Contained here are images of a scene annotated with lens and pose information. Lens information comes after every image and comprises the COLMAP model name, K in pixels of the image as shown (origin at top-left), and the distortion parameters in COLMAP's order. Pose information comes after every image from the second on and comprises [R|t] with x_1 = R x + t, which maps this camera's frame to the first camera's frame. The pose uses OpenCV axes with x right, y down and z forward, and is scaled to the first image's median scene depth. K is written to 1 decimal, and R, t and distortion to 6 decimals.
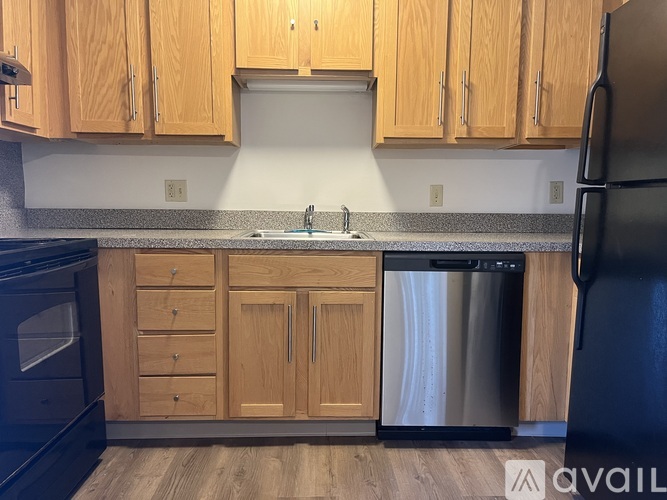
lens RADIAL K [[498.6, 0, 331.8], [0, 498.6, 253.9], [0, 0, 1]] dist [0.072024, -0.104184]
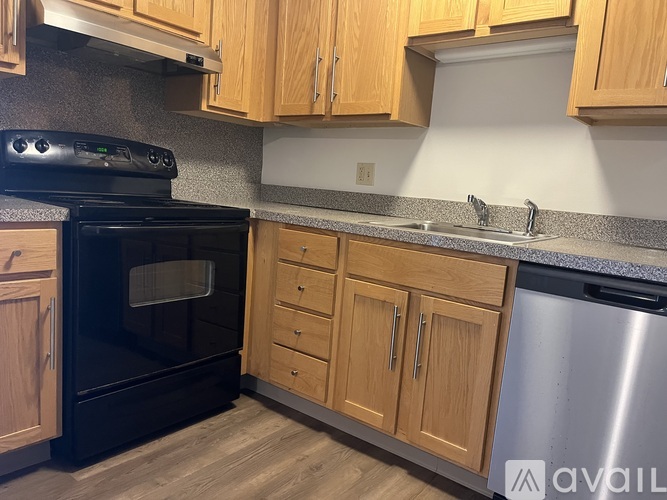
lens RADIAL K [[498.6, 0, 331.8], [0, 498.6, 253.9], [0, 0, 1]] dist [0.072024, -0.104184]
pose [[0.764163, 0.140859, -0.629456, 0.333237], [-0.137571, 0.989002, 0.054305, -0.016447], [0.630182, 0.045097, 0.775137, 0.234503]]
